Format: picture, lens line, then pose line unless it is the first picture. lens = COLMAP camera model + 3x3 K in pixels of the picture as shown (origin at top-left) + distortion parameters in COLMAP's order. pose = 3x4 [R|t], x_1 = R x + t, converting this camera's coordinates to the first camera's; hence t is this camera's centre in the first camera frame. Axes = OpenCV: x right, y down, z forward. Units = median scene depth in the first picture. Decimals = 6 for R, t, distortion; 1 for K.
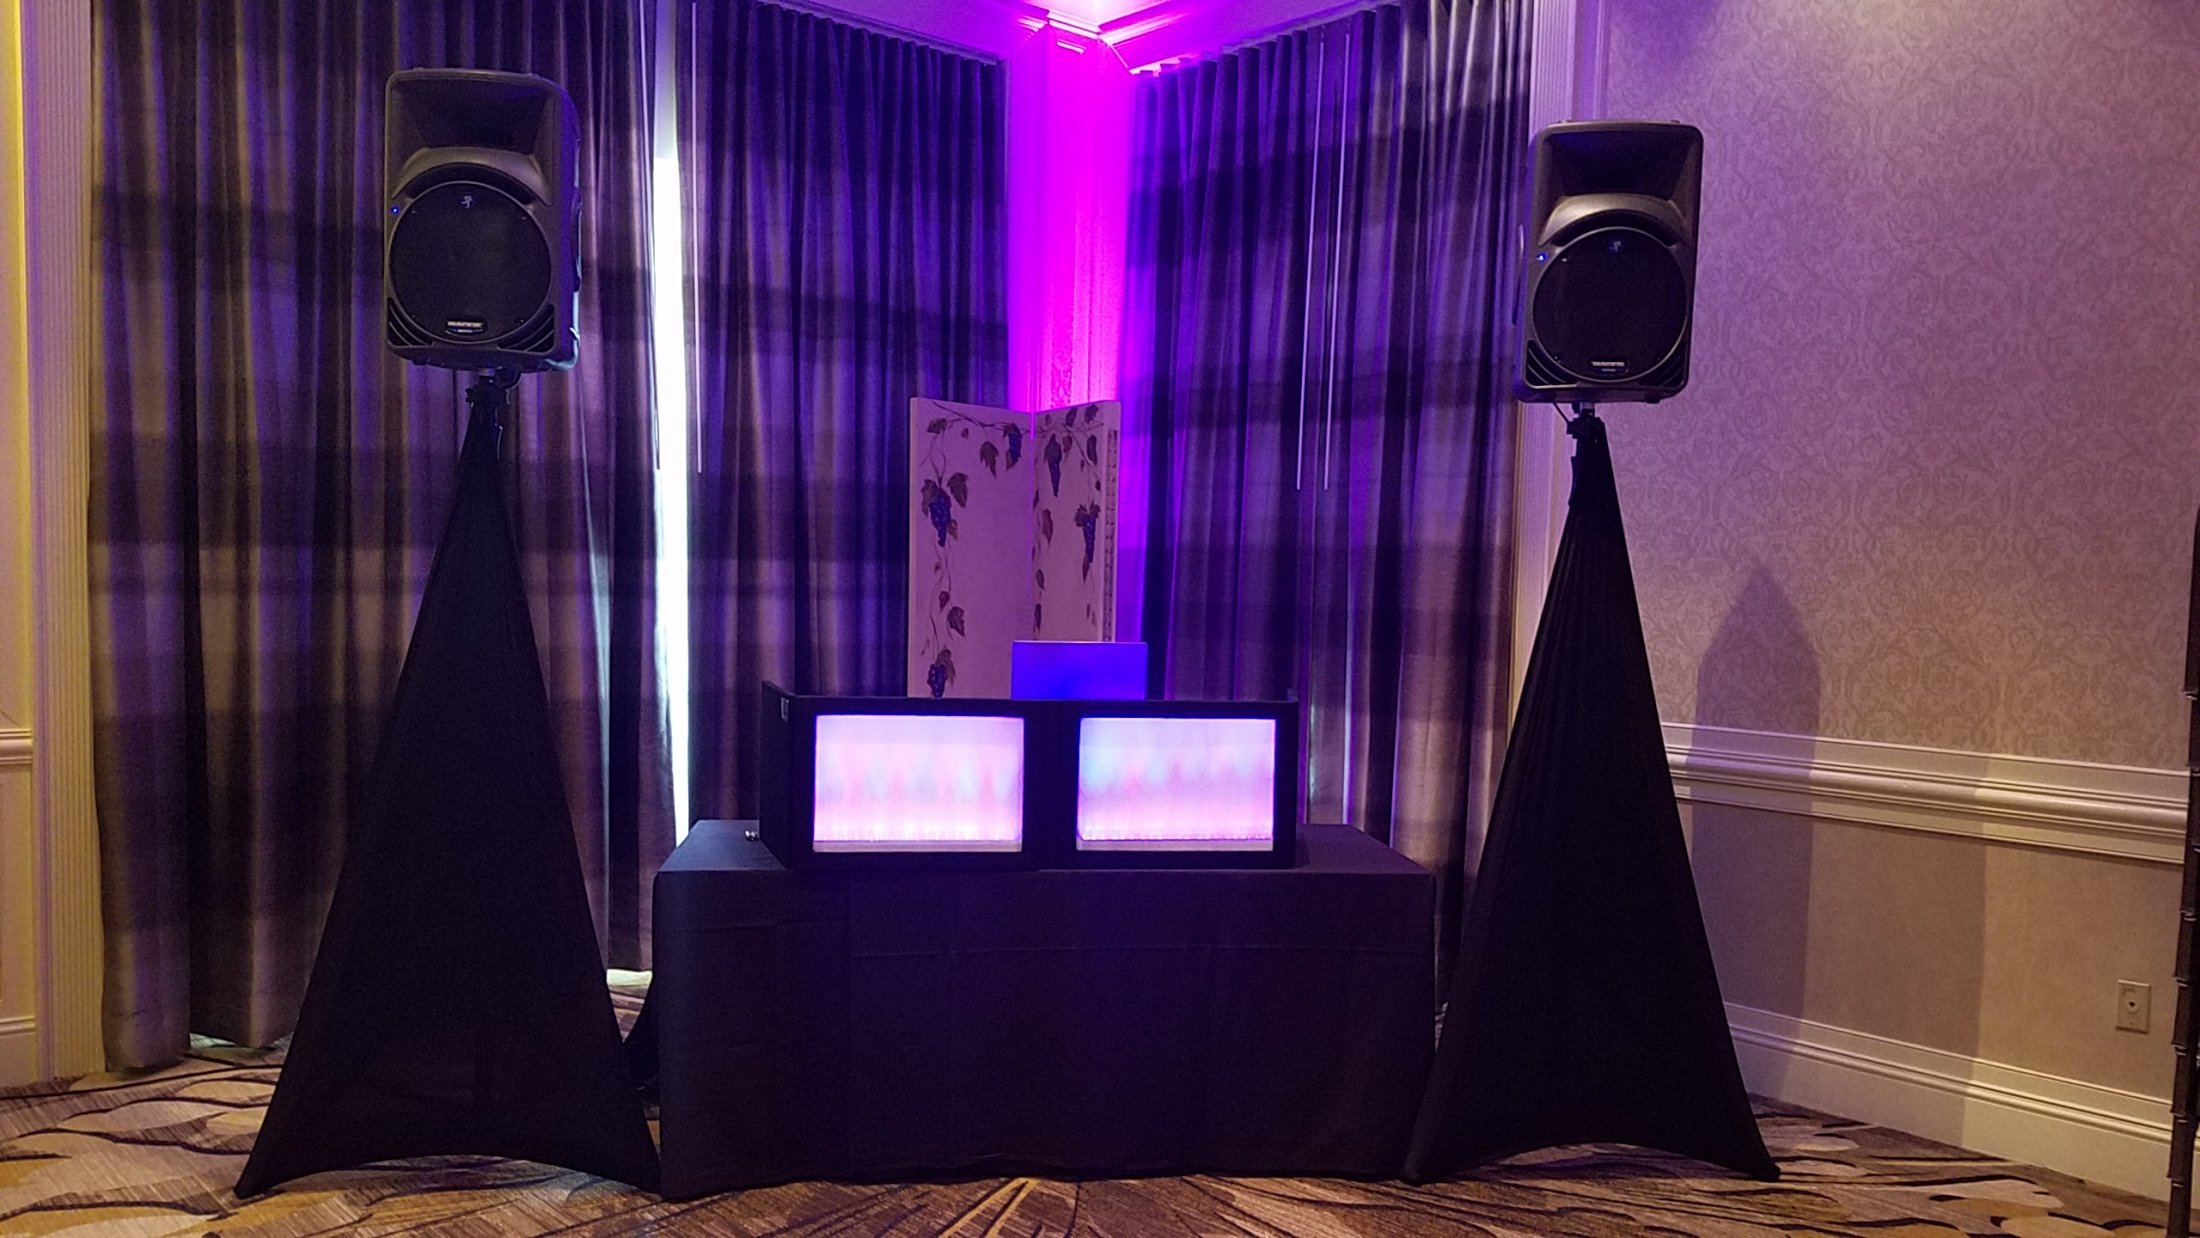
lens RADIAL K [[1607.0, 0, 1095.5], [0, 1607.0, 692.0], [0, 0, 1]] dist [0.236968, -0.373675]
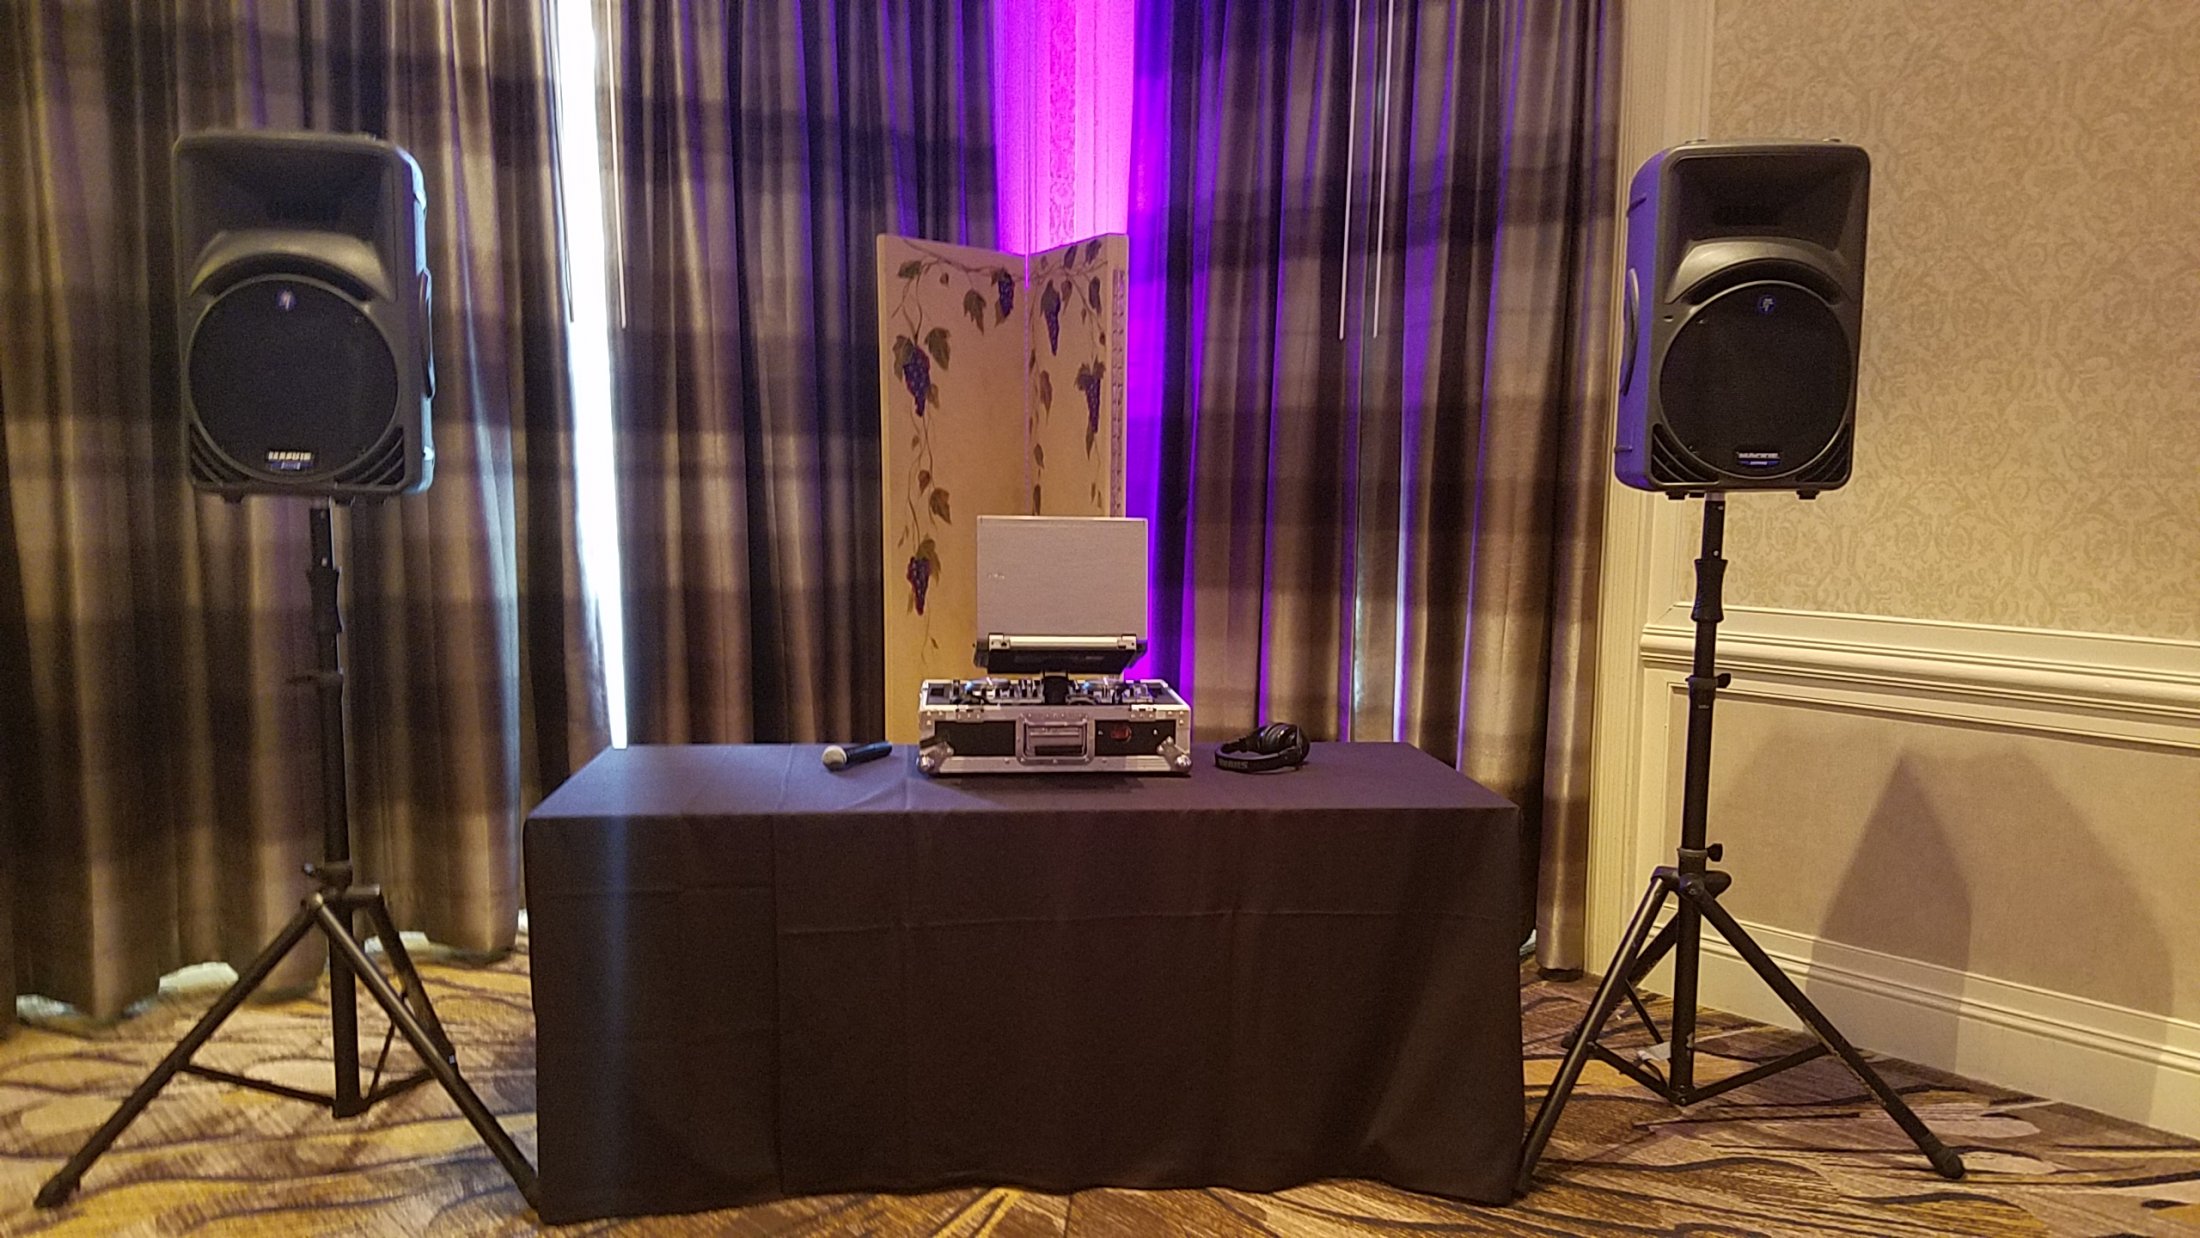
lens RADIAL K [[1607.0, 0, 1095.5], [0, 1607.0, 692.0], [0, 0, 1]] dist [0.236968, -0.373675]
pose [[0.999632, -0.012016, -0.024325, 0.016877], [0.013515, 0.997957, 0.062438, 0.002629], [0.023525, -0.062744, 0.997752, 0.149348]]
